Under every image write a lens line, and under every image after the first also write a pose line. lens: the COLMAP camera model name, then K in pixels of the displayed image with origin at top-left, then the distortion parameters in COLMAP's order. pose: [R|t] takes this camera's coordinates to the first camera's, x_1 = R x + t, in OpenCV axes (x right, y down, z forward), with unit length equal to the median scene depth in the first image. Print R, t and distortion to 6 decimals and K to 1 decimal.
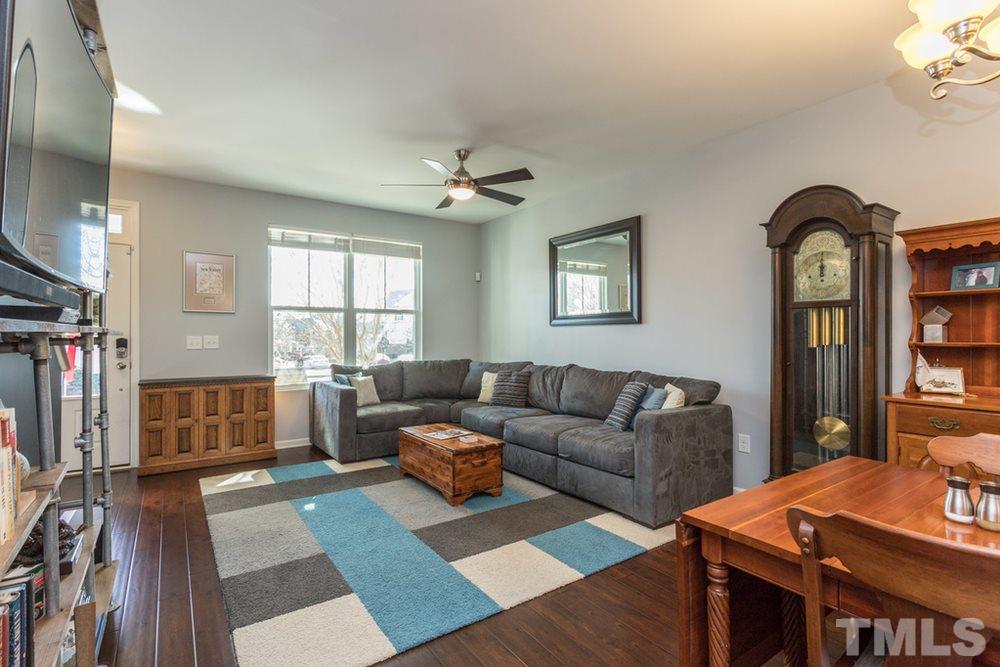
lens RADIAL K [[478.9, 0, 497.2], [0, 478.9, 327.8], [0, 0, 1]] dist [-0.003348, 0.002003]
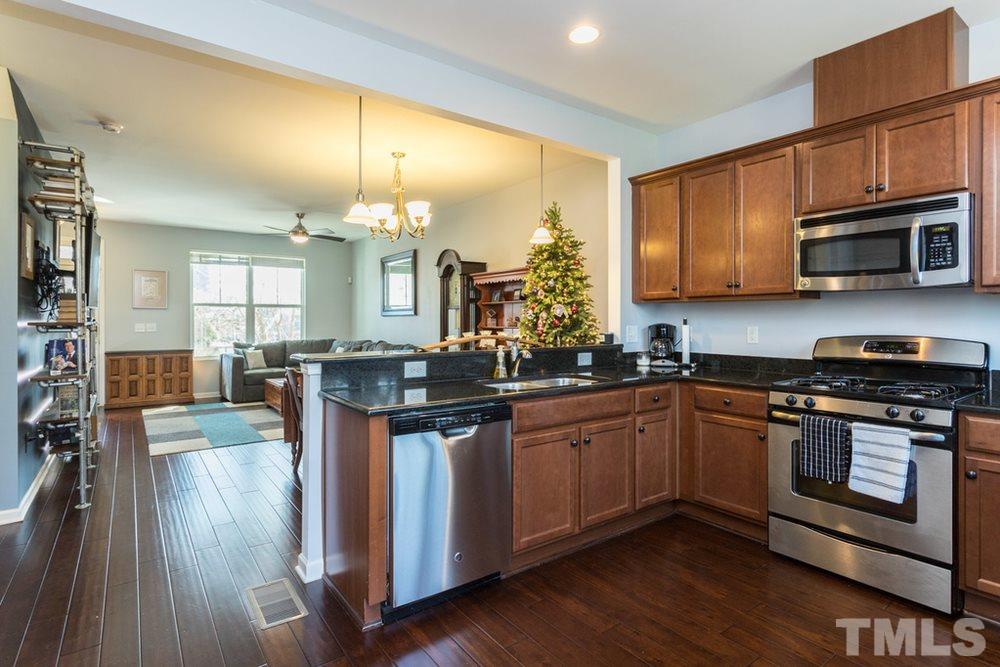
lens RADIAL K [[513.5, 0, 497.0], [0, 513.5, 315.3], [0, 0, 1]] dist [-0.003565, 0.000758]
pose [[0.999740, -0.001506, 0.022736, 0.479555], [0.001364, 0.999979, 0.006268, -0.018298], [-0.022745, -0.006235, 0.999722, -0.678089]]
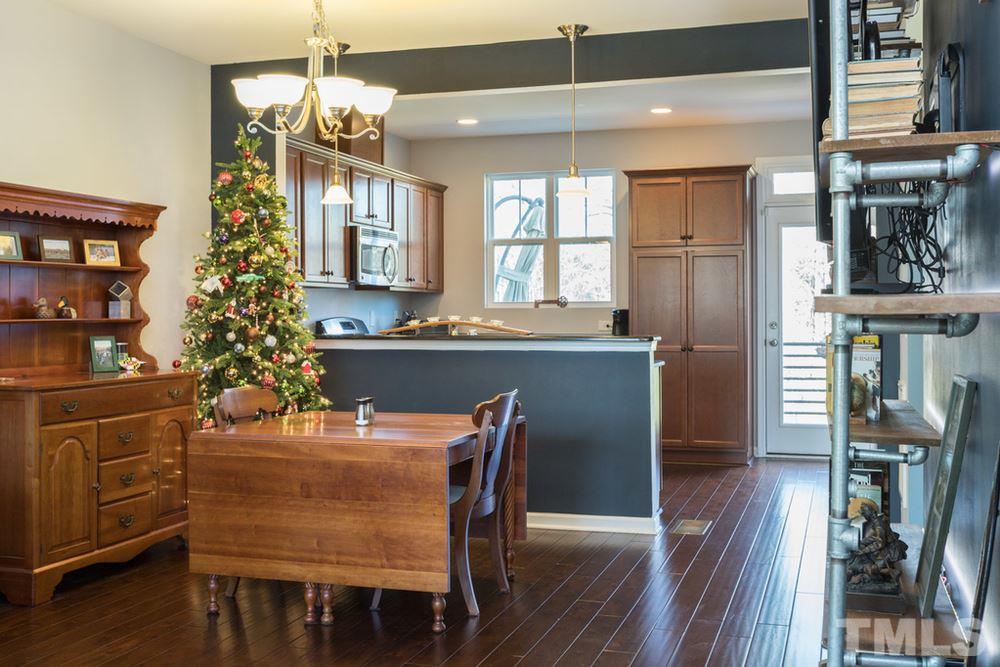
lens RADIAL K [[1082.4, 0, 491.1], [0, 1082.4, 311.9], [0, 0, 1]] dist [0.020625, 0.000000]
pose [[-0.606705, -0.001040, 0.794927, -0.594662], [-0.008600, 0.999949, -0.005256, 0.010478], [-0.794881, -0.010025, -0.606683, 0.780387]]
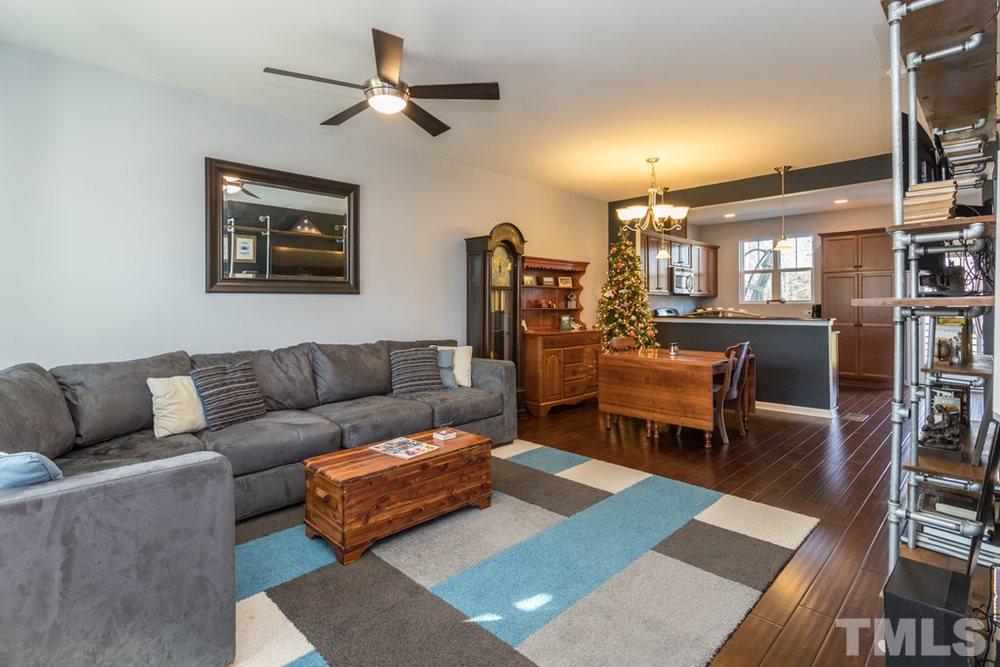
lens RADIAL K [[478.9, 0, 493.4], [0, 478.9, 304.3], [0, 0, 1]] dist [-0.003348, 0.002003]
pose [[-0.159995, 0.000991, 0.987117, -0.668887], [-0.011716, 0.999927, -0.002903, 0.010941], [-0.987048, -0.012030, -0.159972, 0.806672]]
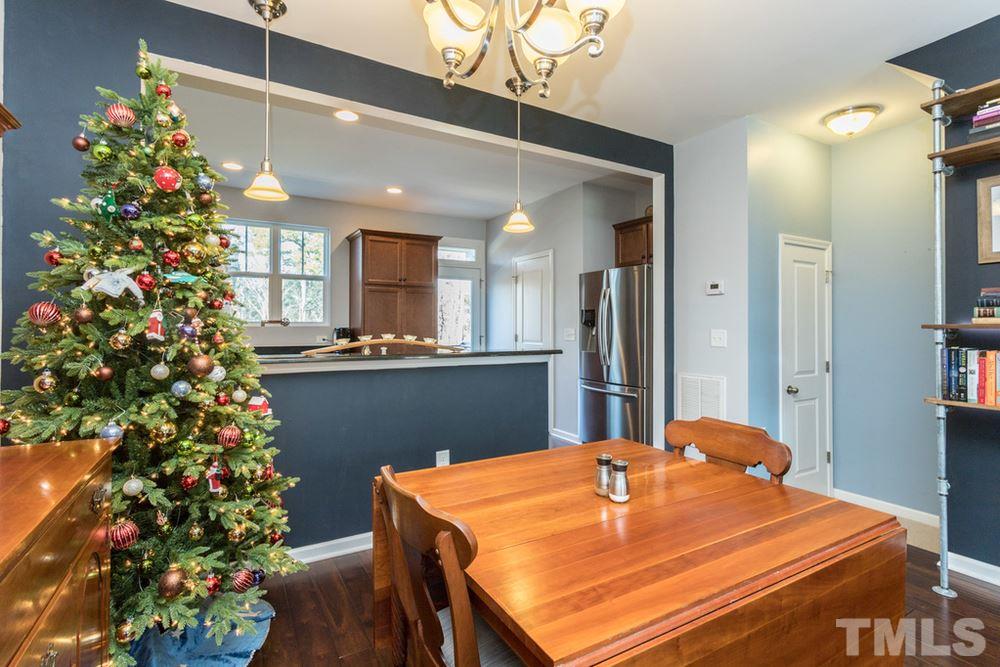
lens RADIAL K [[478.9, 0, 505.3], [0, 478.9, 320.9], [0, 0, 1]] dist [-0.003348, 0.002003]
pose [[-0.995910, -0.000999, 0.090346, 0.306357], [-0.003576, 0.999591, -0.028359, 0.008464], [-0.090280, -0.028566, -0.995507, 0.573593]]
